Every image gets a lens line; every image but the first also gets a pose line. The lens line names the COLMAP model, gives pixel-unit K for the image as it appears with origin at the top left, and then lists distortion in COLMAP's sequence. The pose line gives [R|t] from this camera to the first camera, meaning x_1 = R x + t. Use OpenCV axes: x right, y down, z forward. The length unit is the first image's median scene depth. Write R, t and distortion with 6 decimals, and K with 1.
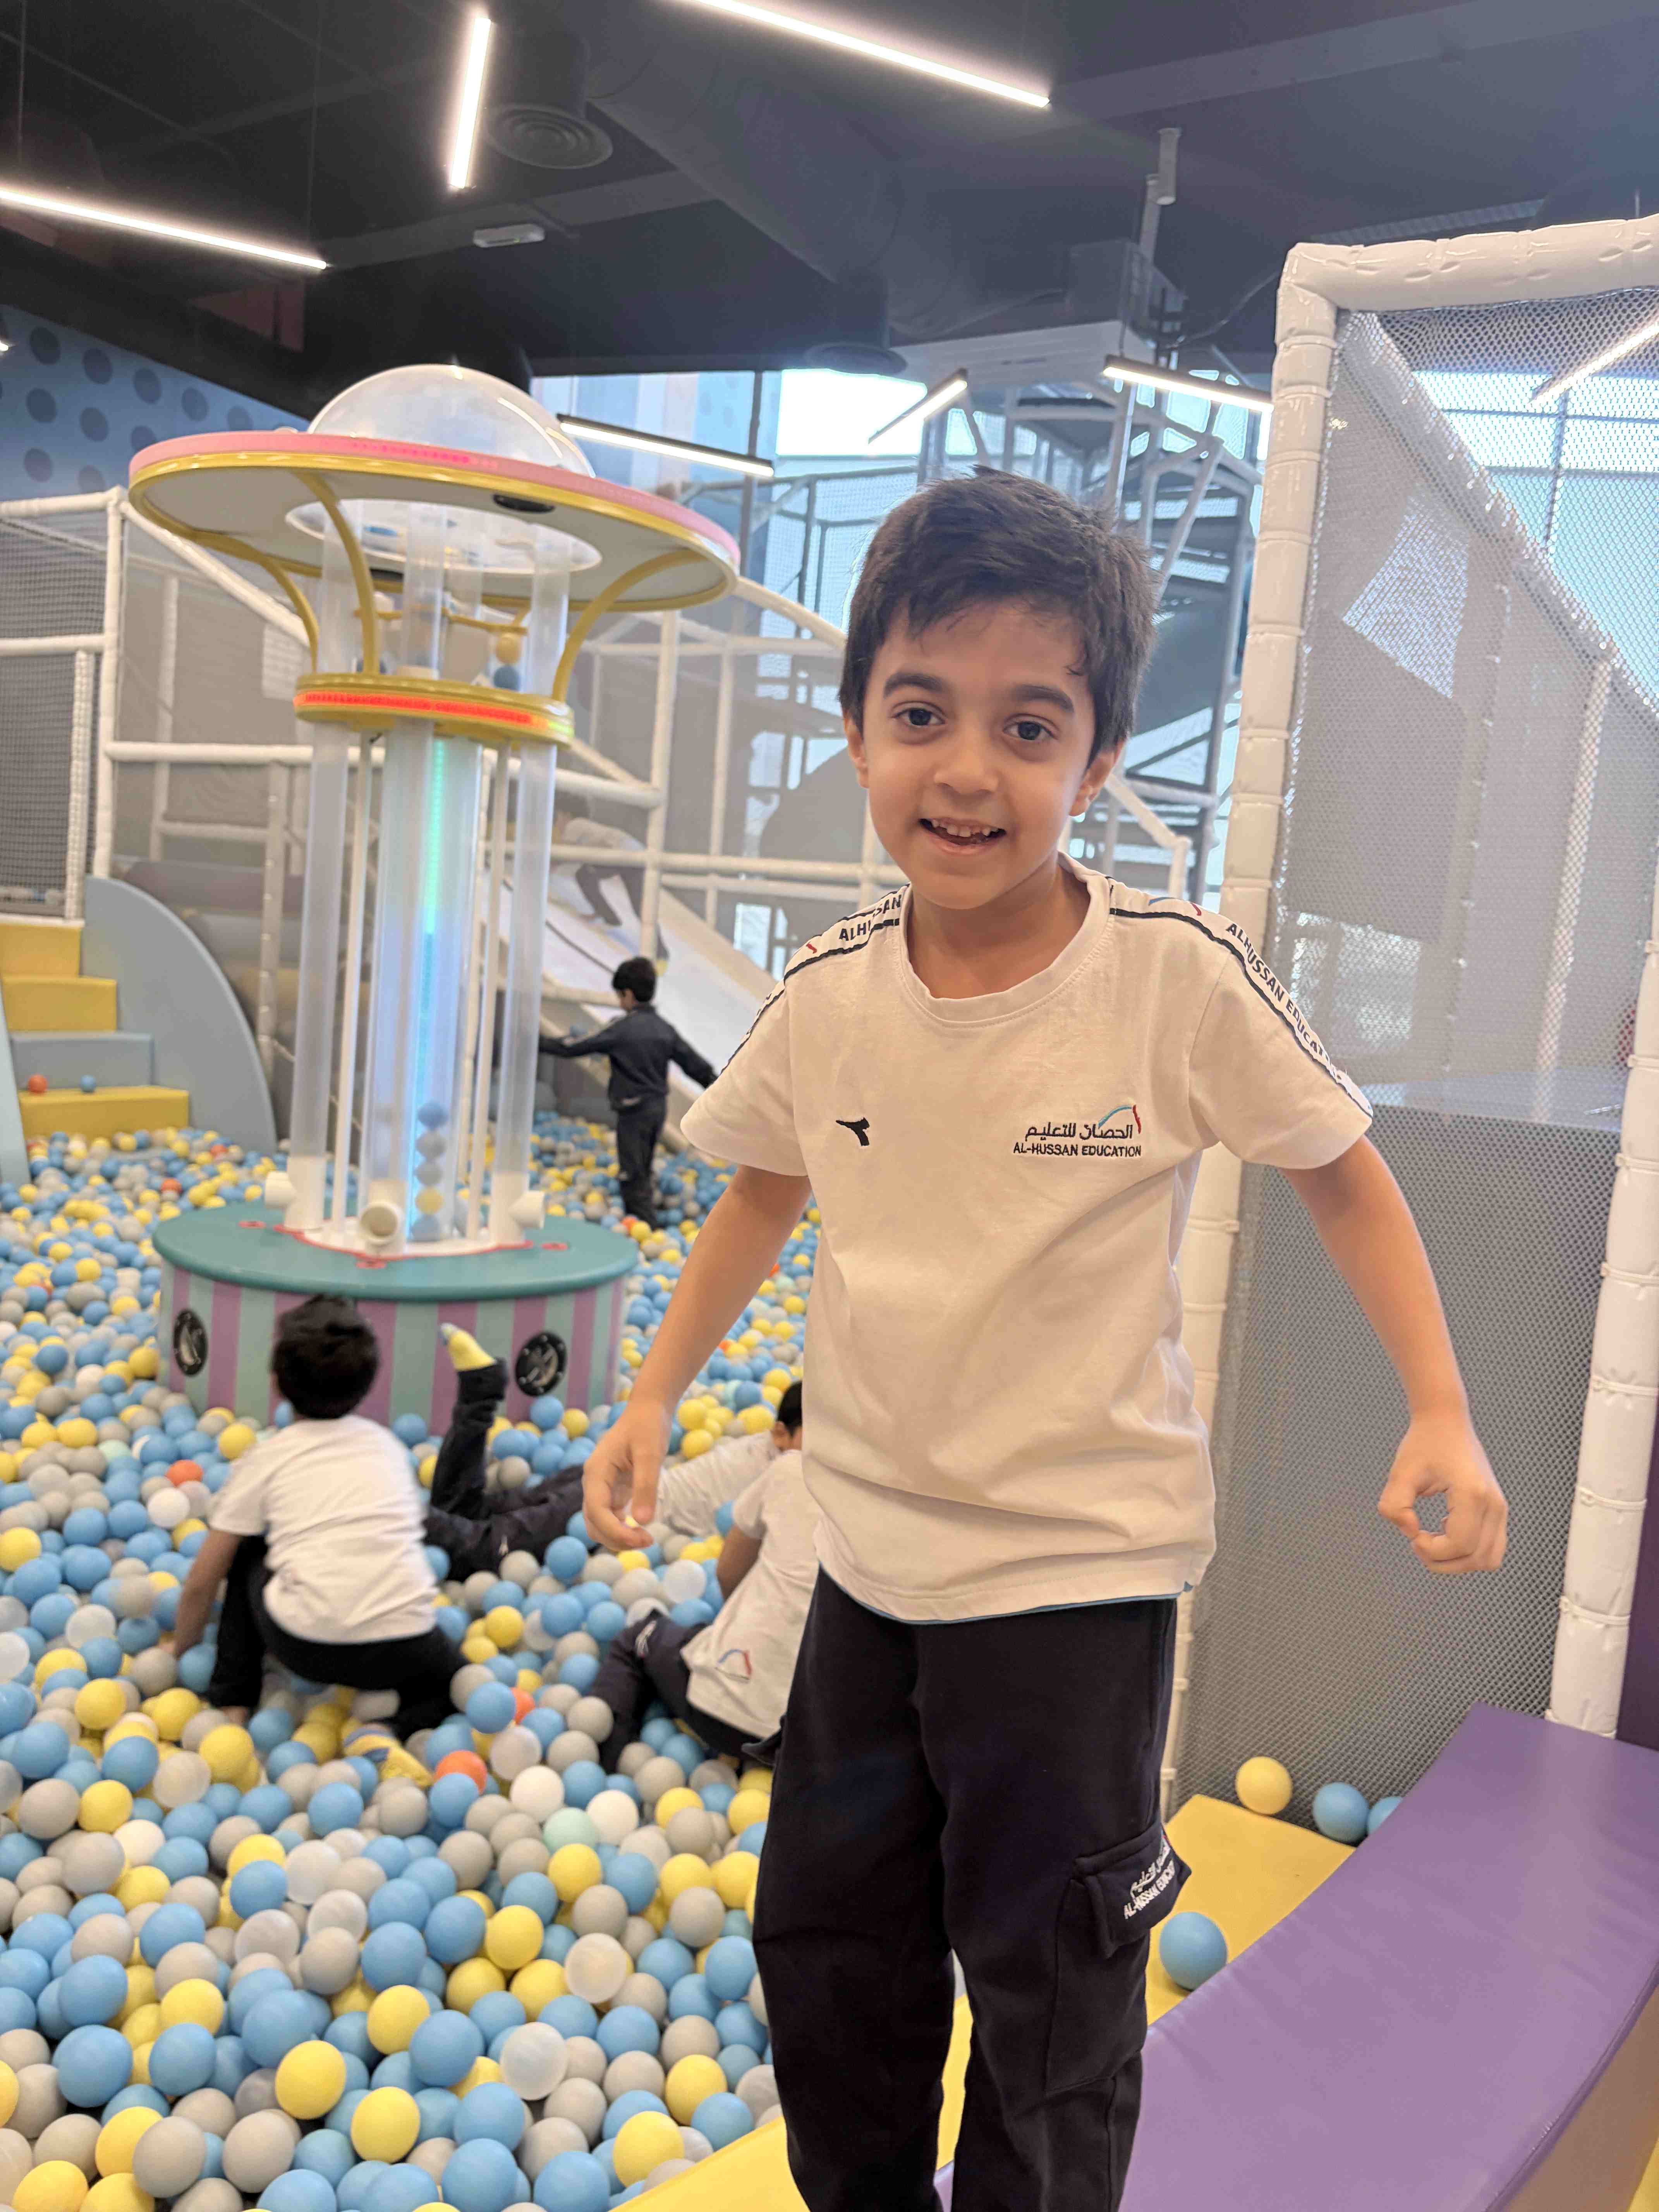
lens RADIAL K [[1657.2, 0, 886.1], [0, 1657.2, 1112.7], [0, 0, 1]] dist [0.024348, -0.040852]
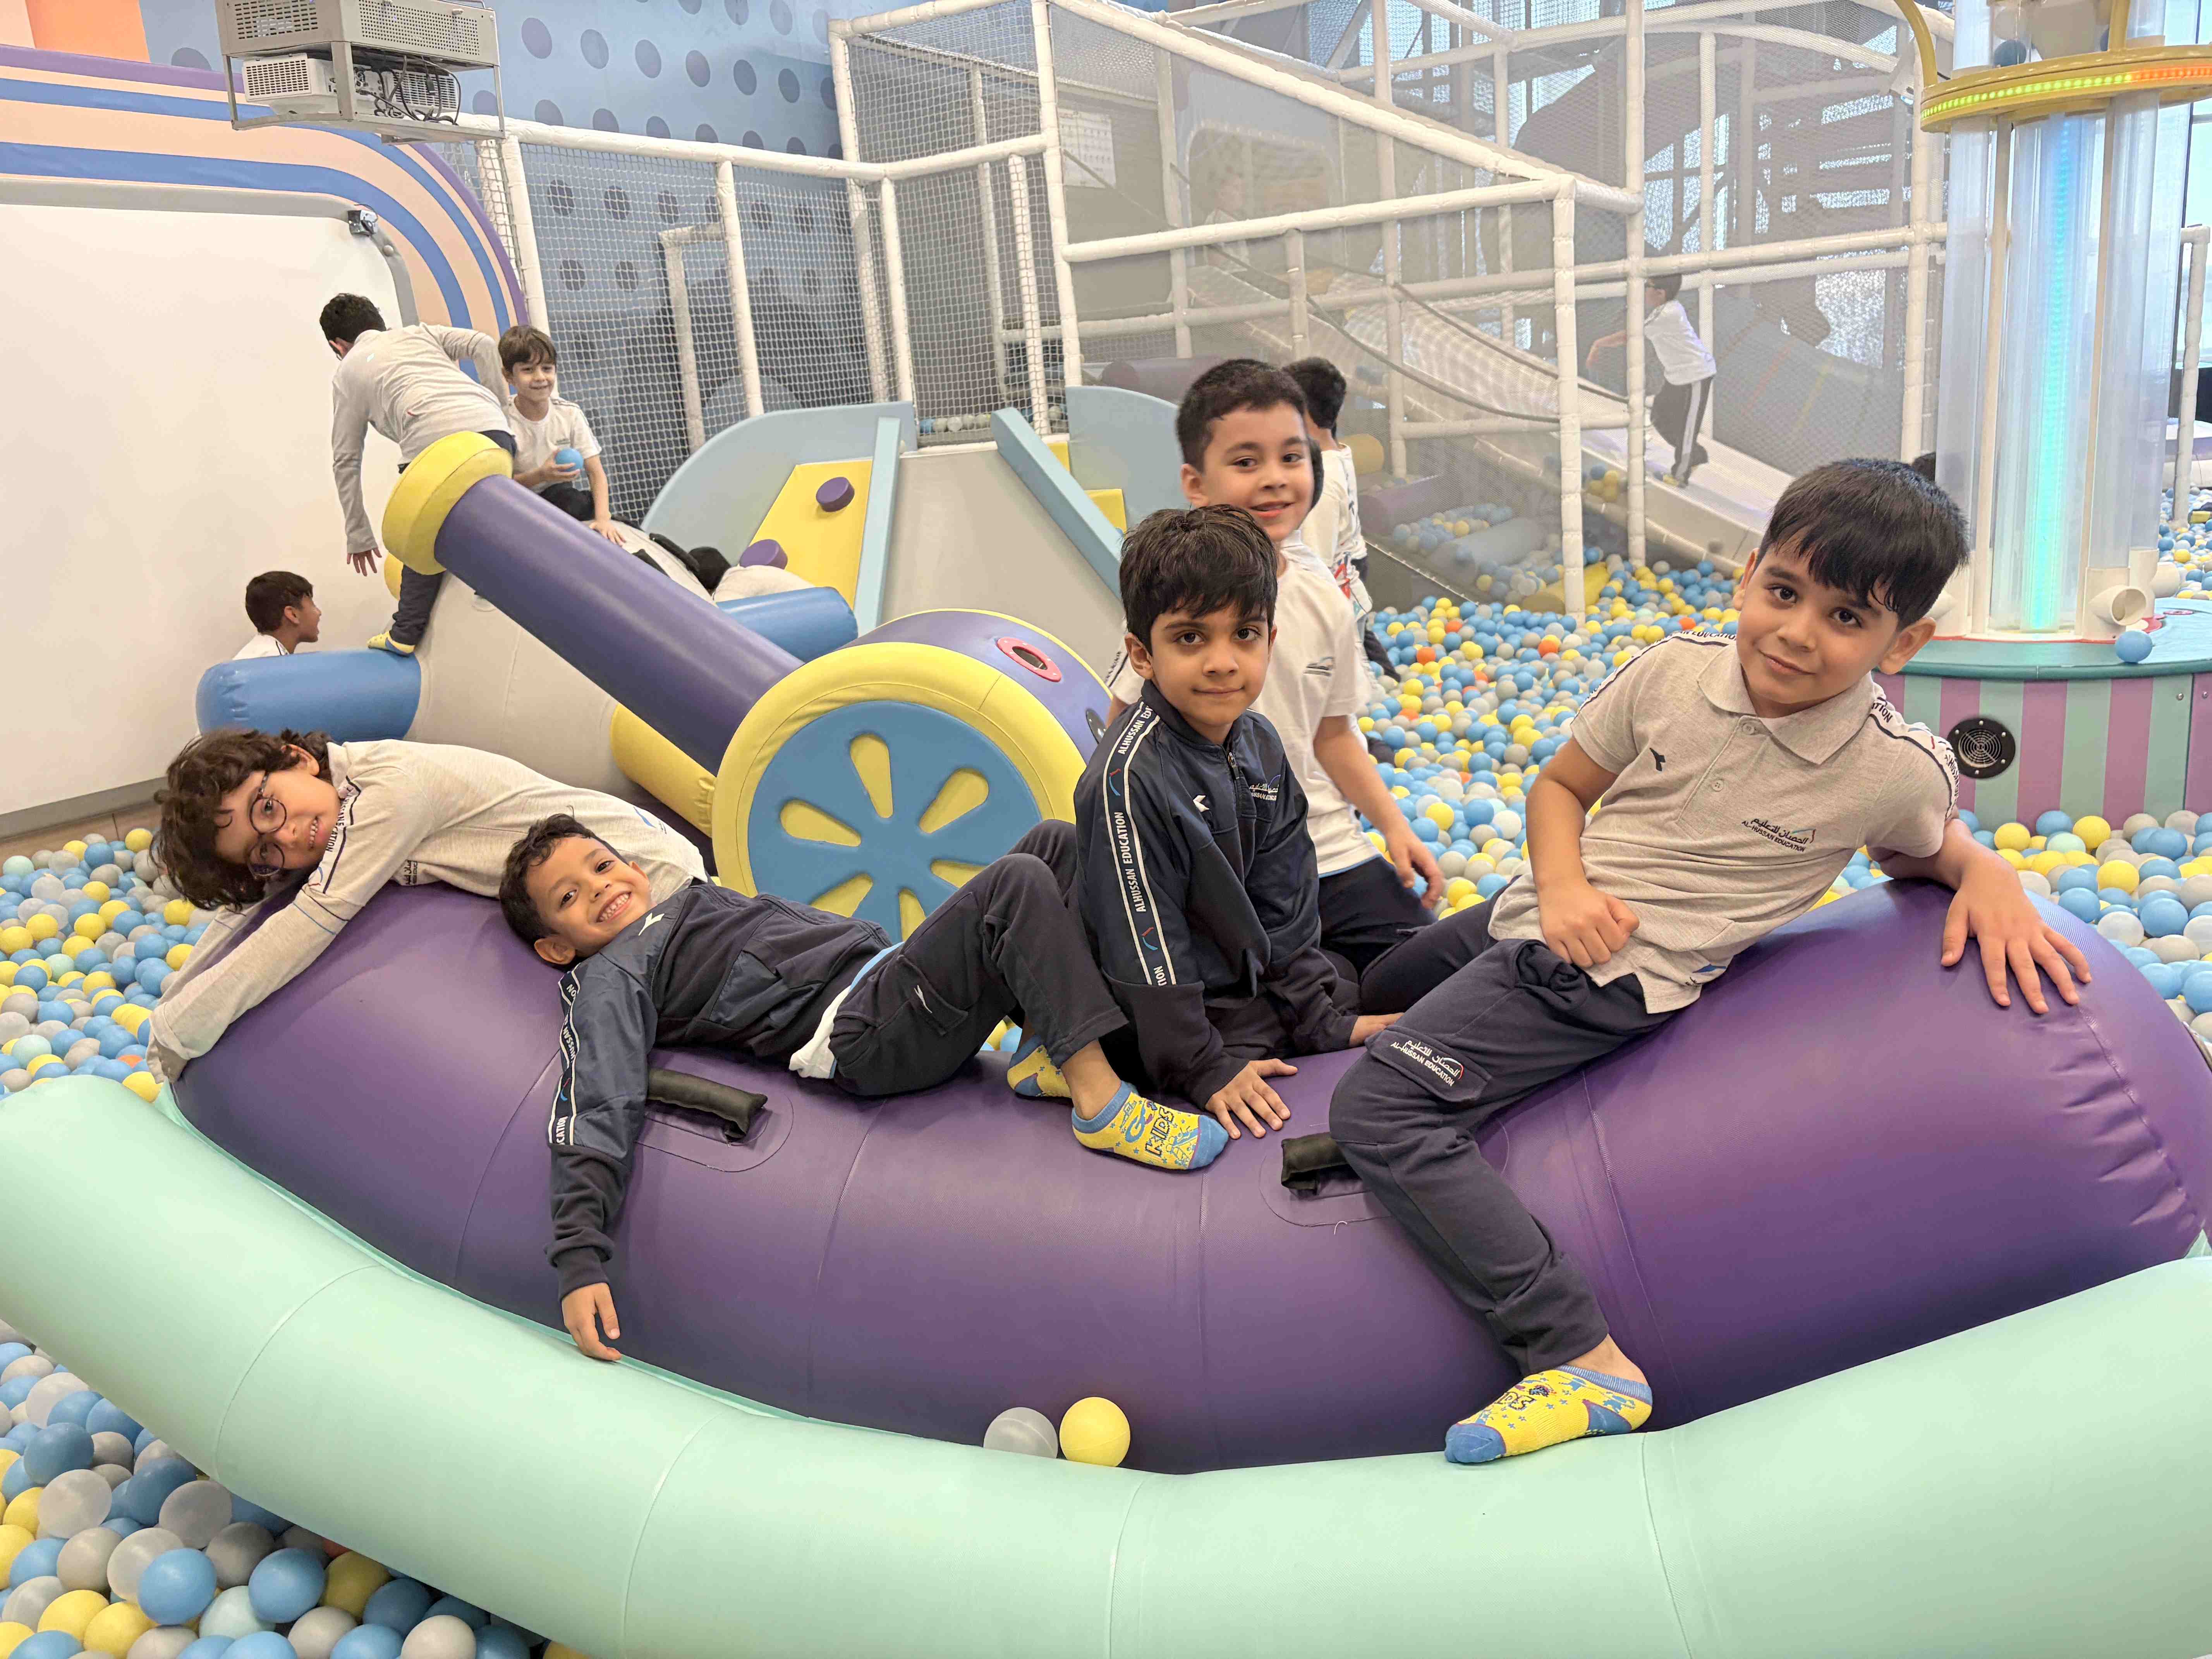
lens RADIAL K [[1657.2, 0, 1083.3], [0, 1657.2, 834.8], [0, 0, 1]] dist [0.024348, -0.040852]
pose [[0.985184, -0.162554, -0.054678, -0.458625], [0.169152, 0.973585, 0.153363, -0.031816], [0.028304, -0.160339, 0.986656, -0.028848]]
